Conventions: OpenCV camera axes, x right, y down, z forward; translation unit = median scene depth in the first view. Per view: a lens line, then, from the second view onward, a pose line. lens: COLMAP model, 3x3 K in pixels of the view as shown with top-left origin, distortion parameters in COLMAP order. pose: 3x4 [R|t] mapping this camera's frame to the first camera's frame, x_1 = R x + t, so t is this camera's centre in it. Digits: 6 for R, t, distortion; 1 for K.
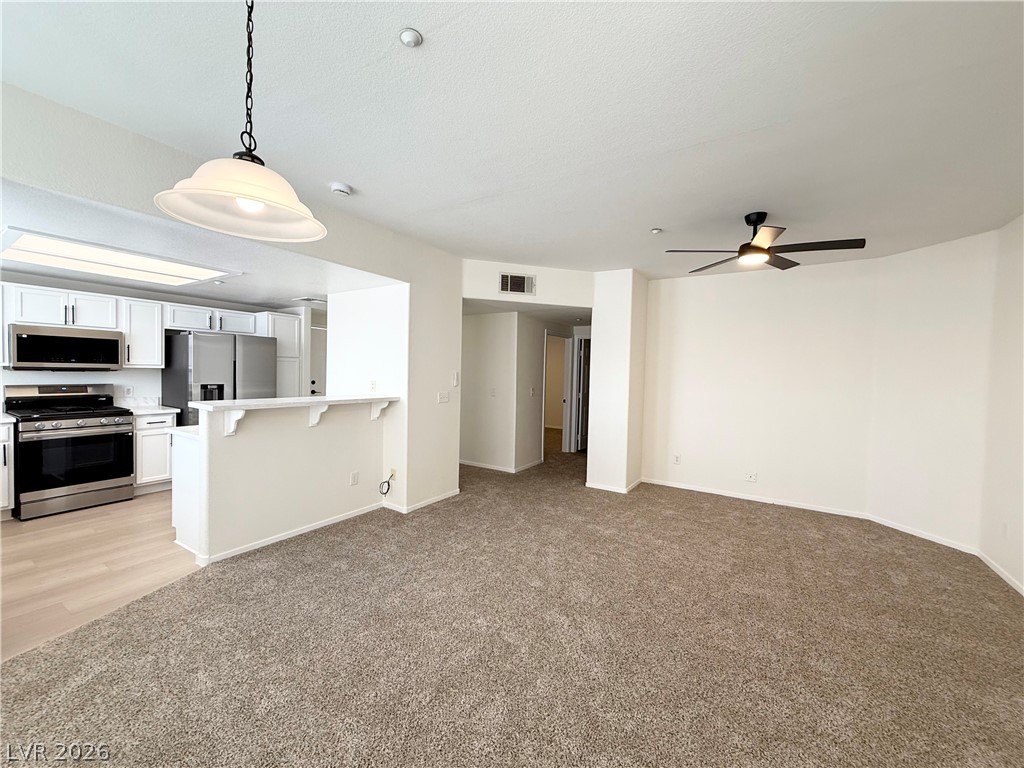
lens RADIAL K [[409.2, 0, 510.7], [0, 409.2, 383.1], [0, 0, 1]] dist [0.001766, 0.000371]
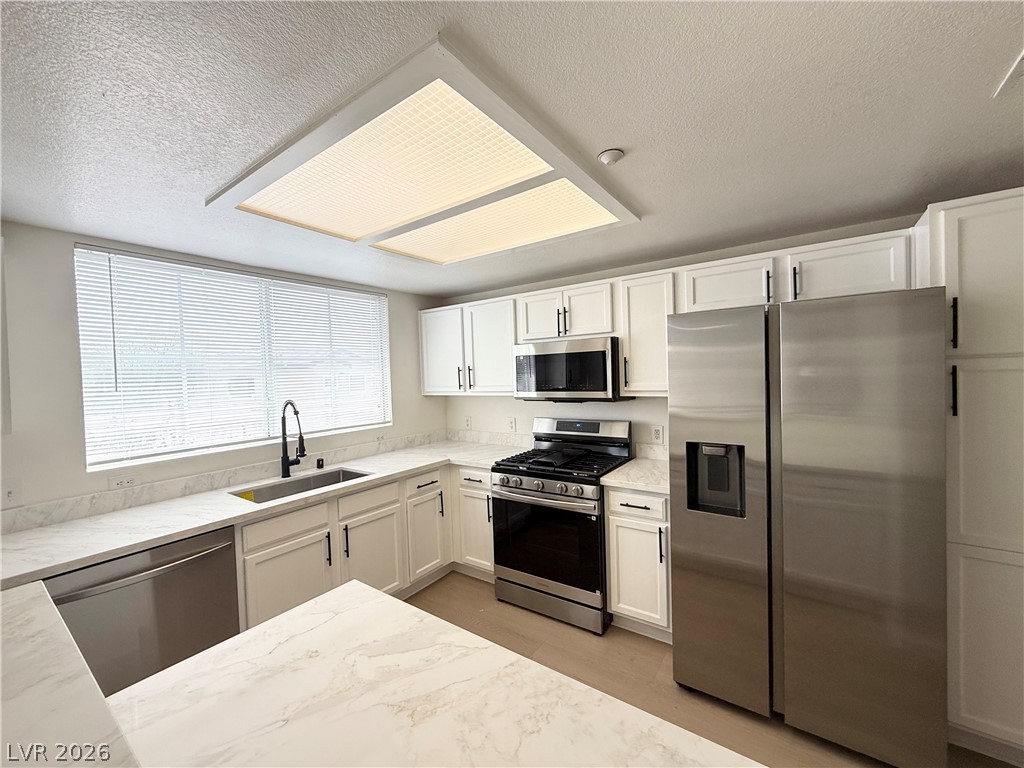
lens RADIAL K [[409.2, 0, 510.7], [0, 409.2, 383.1], [0, 0, 1]] dist [0.001766, 0.000371]
pose [[-0.052102, -0.000802, -0.998641, -0.355631], [-0.001722, 0.999998, -0.000713, -0.058019], [0.998640, 0.001683, -0.052104, 0.892236]]
